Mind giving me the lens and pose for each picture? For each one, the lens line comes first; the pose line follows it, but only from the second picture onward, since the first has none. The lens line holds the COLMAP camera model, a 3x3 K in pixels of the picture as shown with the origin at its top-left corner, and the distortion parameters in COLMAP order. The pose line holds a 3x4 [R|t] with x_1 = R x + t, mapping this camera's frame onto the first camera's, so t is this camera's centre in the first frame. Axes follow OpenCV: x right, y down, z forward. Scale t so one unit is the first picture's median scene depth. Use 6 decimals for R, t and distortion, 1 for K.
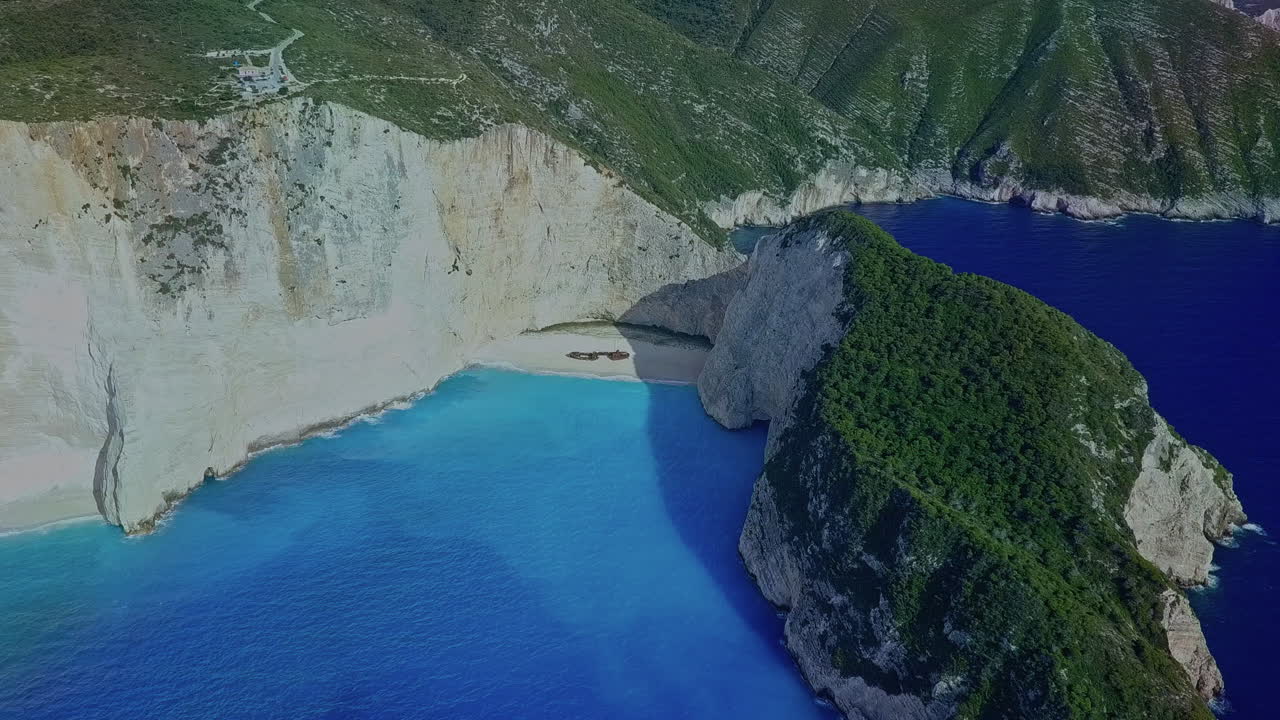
lens RADIAL K [[1002.2, 0, 646.1], [0, 1002.2, 364.6], [0, 0, 1]] dist [-0.000806, 0.001269]
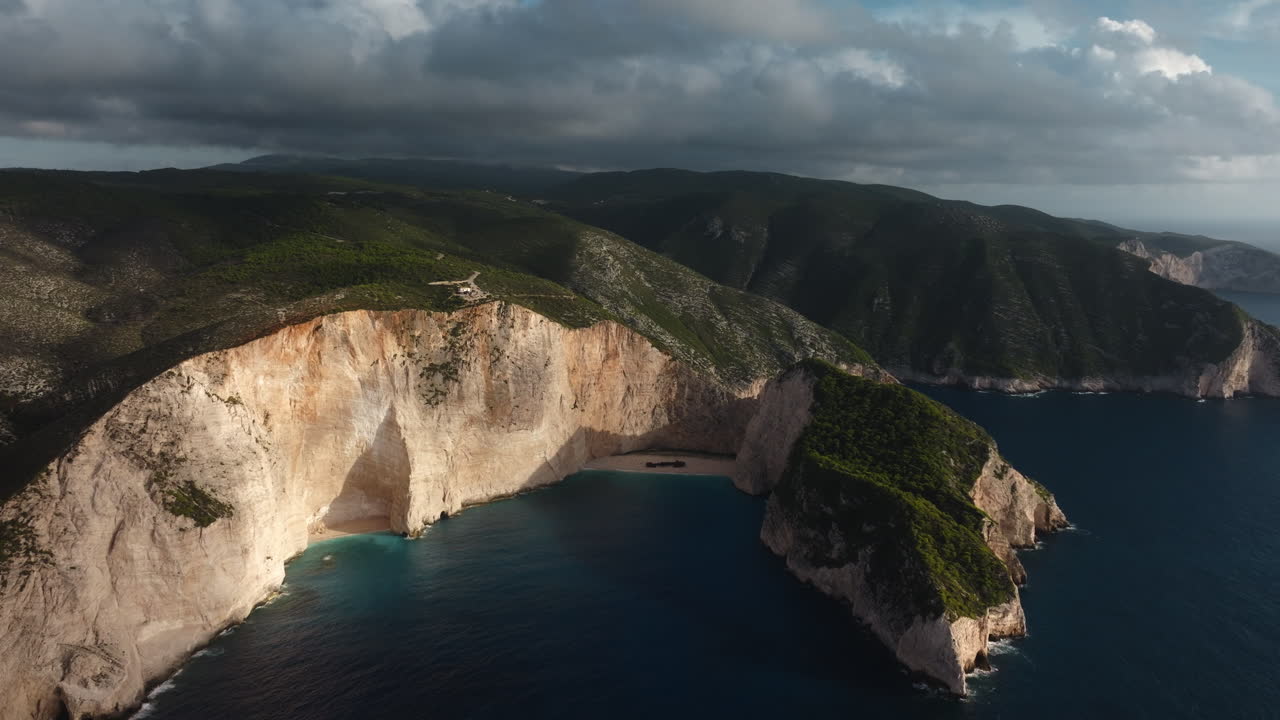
lens RADIAL K [[1002.2, 0, 634.1], [0, 1002.2, 358.4], [0, 0, 1]] dist [-0.000806, 0.001269]
pose [[0.999032, -0.031407, -0.030791, -0.052737], [0.022350, 0.965452, -0.259621, 0.286434], [0.037881, 0.258681, 0.965220, -0.650967]]
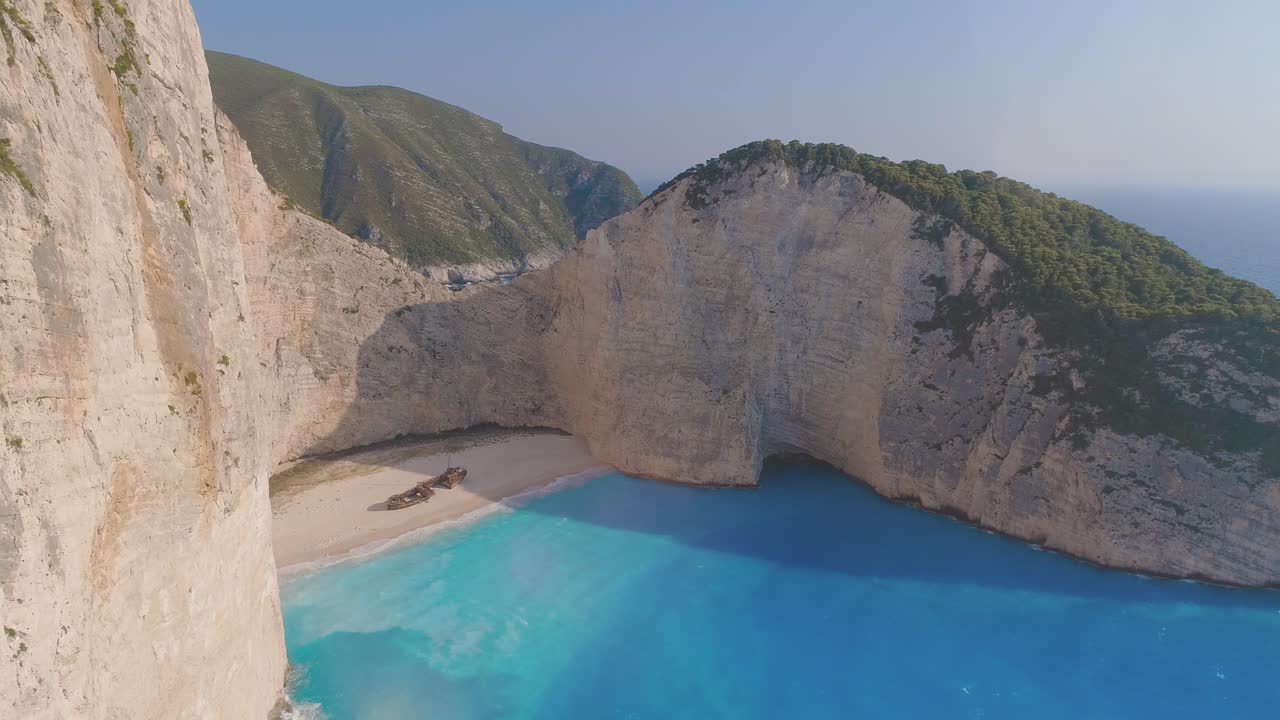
lens RADIAL K [[882.3, 0, 634.7], [0, 882.3, 366.4], [0, 0, 1]] dist [-0.006455, -0.001734]
pose [[0.522303, -0.208865, 0.826786, -0.477039], [0.349484, 0.936808, 0.015881, -0.041377], [-0.777857, 0.280654, 0.562292, 0.756629]]
